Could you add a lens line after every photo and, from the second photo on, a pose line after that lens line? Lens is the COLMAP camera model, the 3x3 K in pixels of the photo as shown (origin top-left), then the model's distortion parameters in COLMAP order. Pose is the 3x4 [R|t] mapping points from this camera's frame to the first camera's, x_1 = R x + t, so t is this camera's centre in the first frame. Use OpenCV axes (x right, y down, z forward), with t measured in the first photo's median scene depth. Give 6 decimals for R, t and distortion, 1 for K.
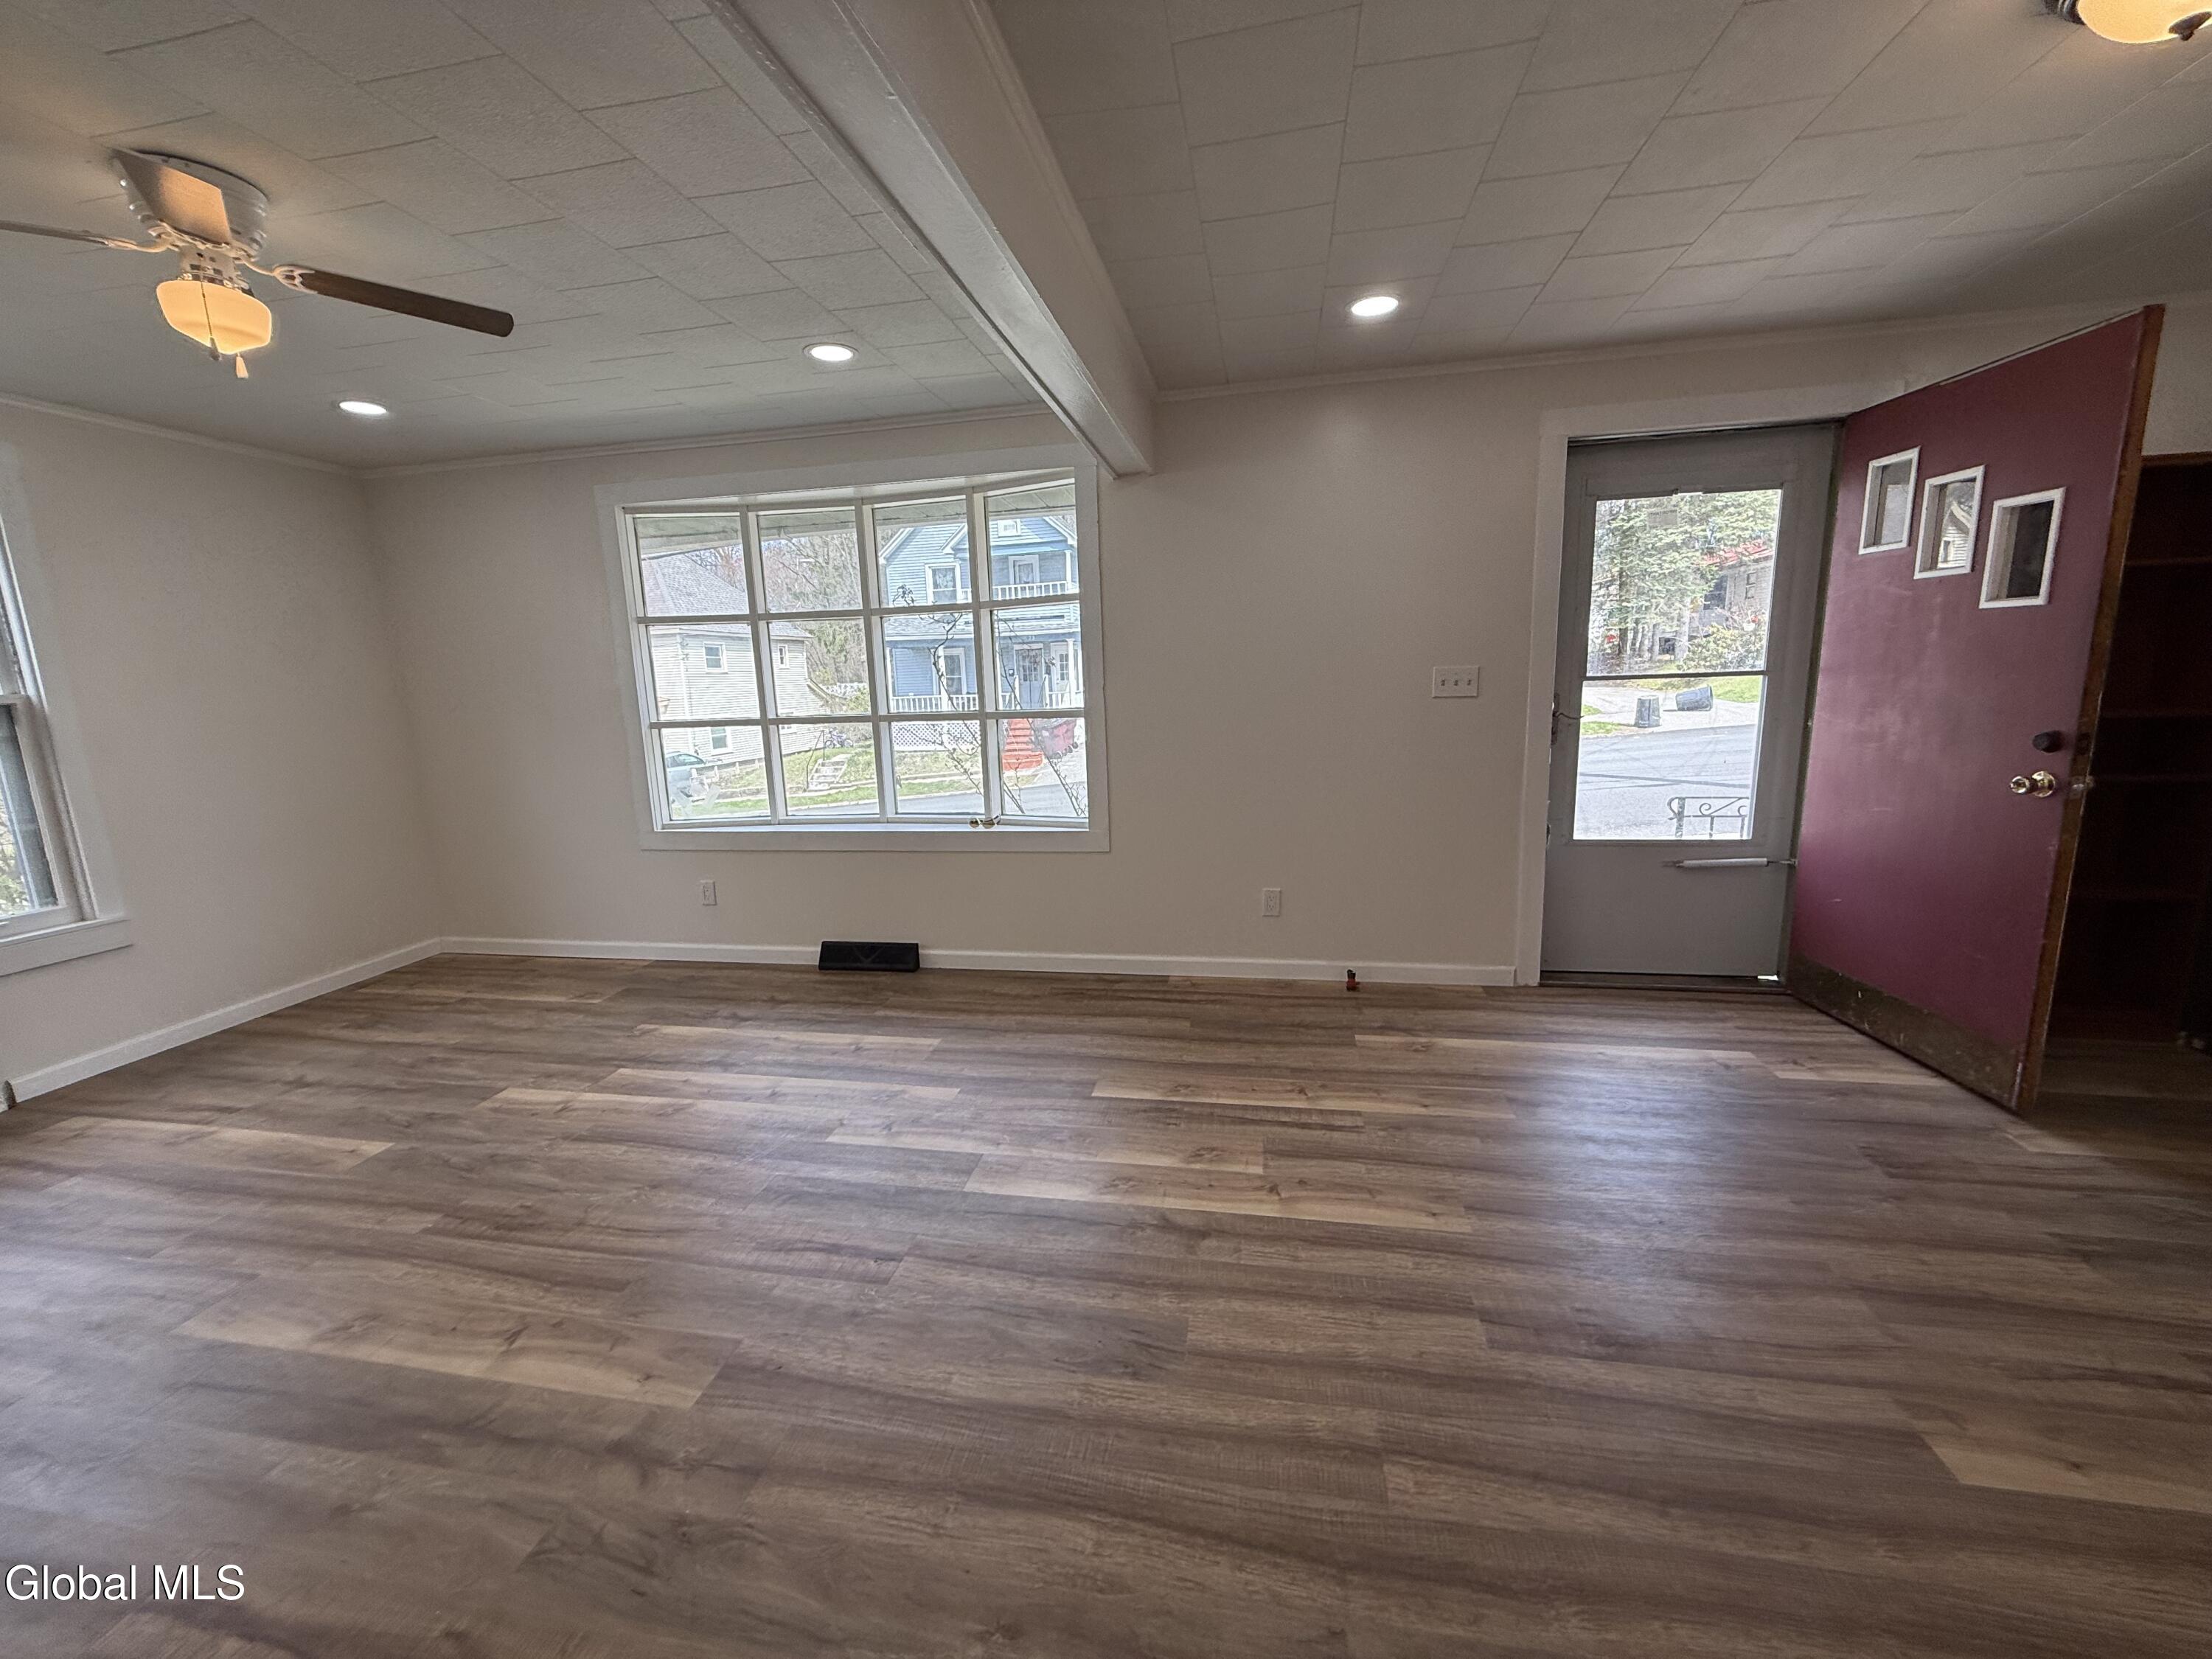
lens RADIAL K [[885.5, 0, 1098.9], [0, 885.5, 830.5], [0, 0, 1]] dist [-0.007452, -0.000195]
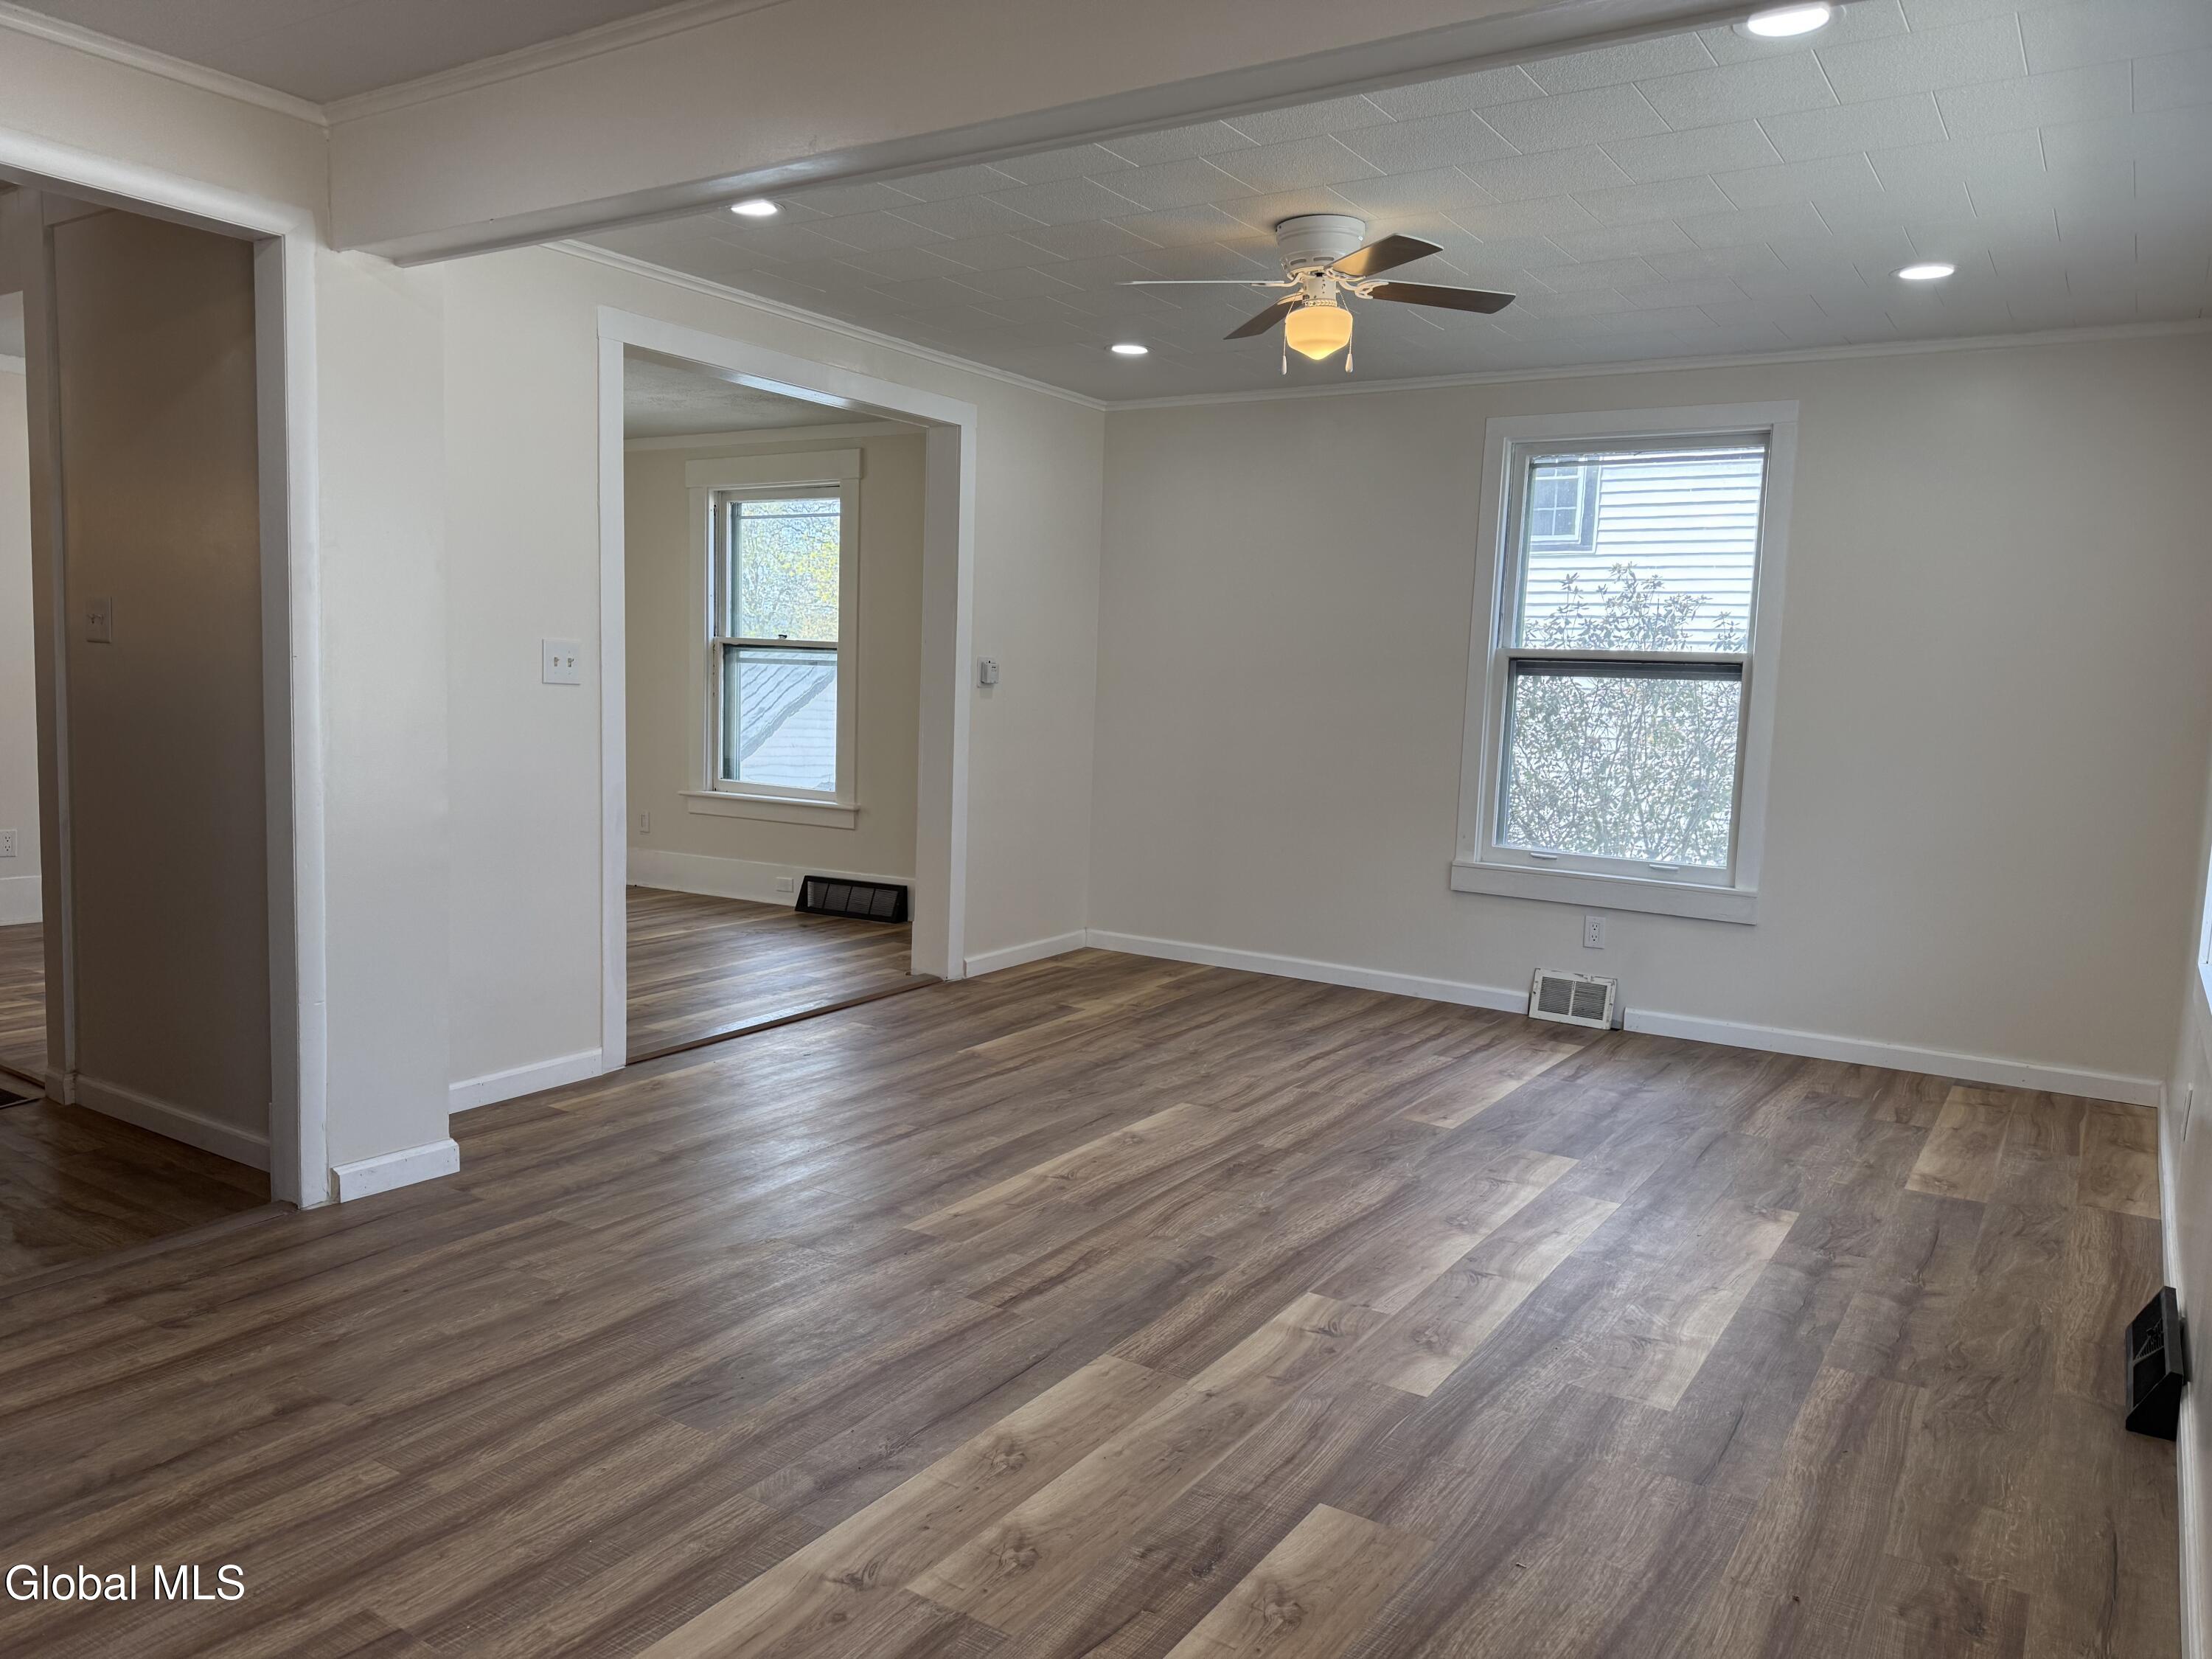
lens RADIAL K [[1631.6, 0, 1133.6], [0, 1631.6, 826.7], [0, 0, 1]] dist [0.052432, -0.103140]
pose [[-0.397225, 0.104558, -0.911745, 0.803570], [-0.184495, 0.964107, 0.190943, -0.200440], [0.898985, 0.244059, -0.363678, 1.150595]]
